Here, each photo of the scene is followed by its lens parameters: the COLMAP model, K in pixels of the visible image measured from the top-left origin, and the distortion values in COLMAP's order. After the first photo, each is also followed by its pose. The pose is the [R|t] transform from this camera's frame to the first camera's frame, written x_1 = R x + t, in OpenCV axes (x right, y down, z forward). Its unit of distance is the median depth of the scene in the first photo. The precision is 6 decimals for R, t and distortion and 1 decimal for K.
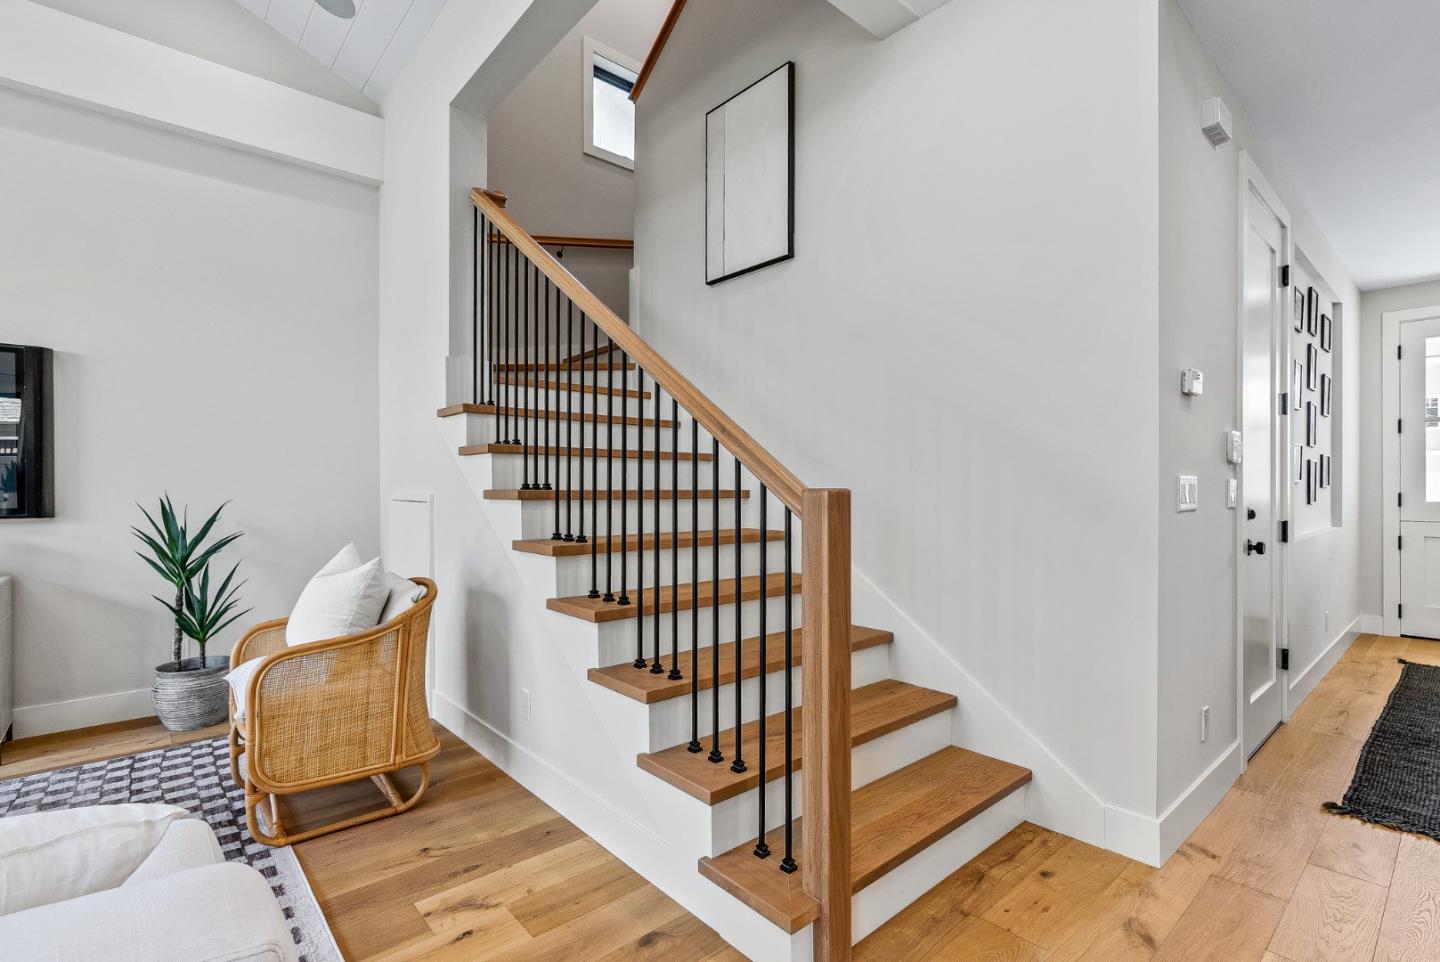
lens RADIAL K [[670.2, 0, 716.3], [0, 670.2, 488.8], [0, 0, 1]] dist [-0.001380, 0.000752]
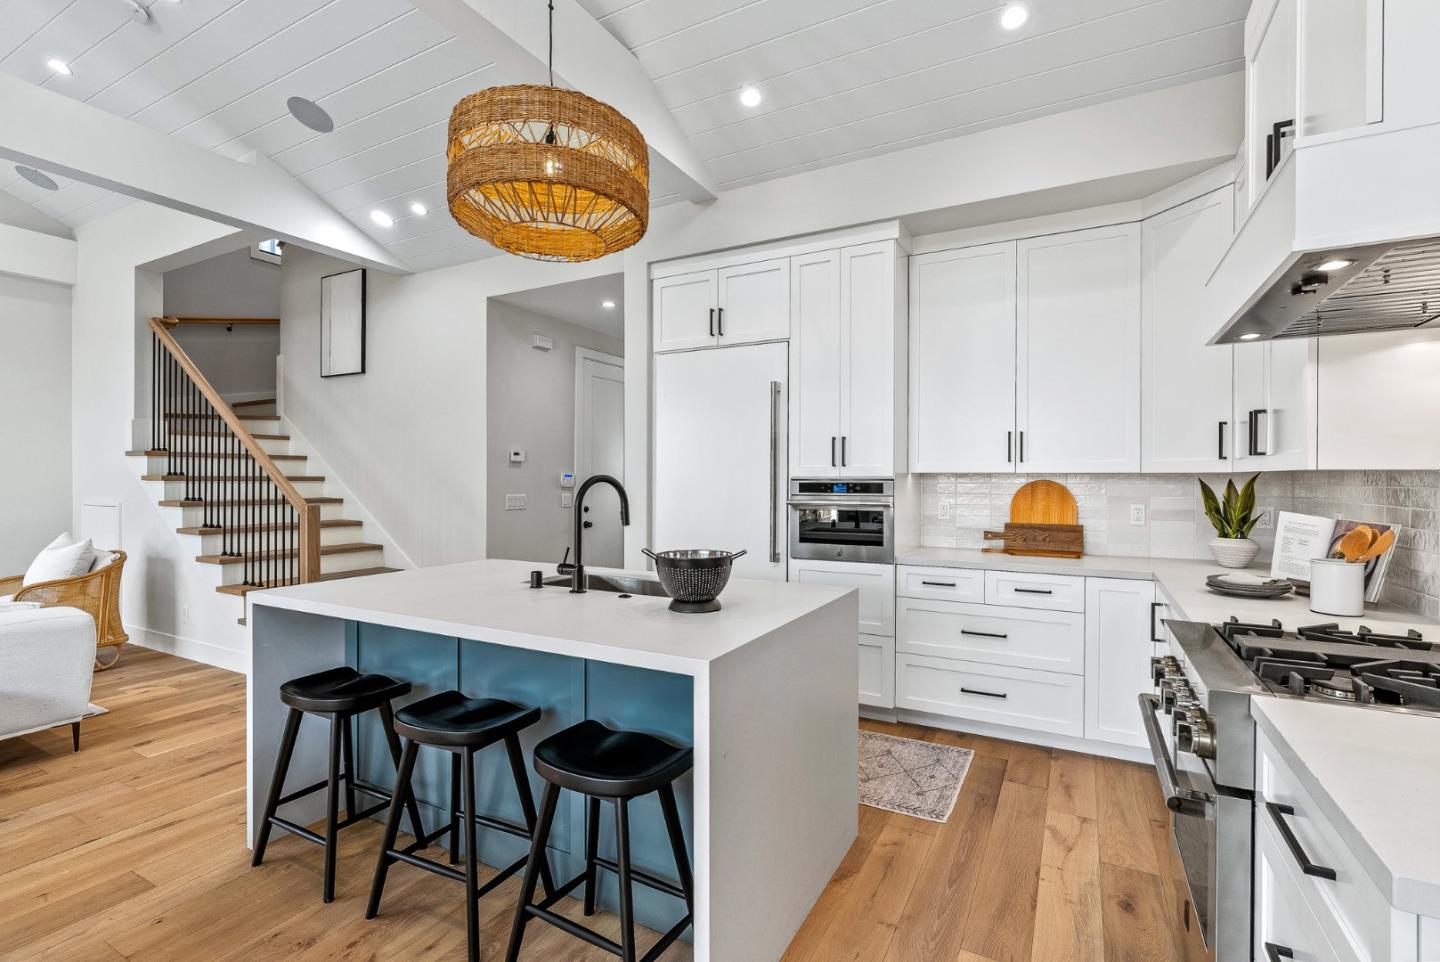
lens RADIAL K [[663.6, 0, 720.0], [0, 663.6, 481.0], [0, 0, 1]] dist [-0.001839, 0.001029]
pose [[0.938025, 0.003734, 0.346548, 0.413773], [-0.004433, 0.999989, 0.001225, -0.055583], [-0.346539, -0.002686, 0.938032, -1.097109]]
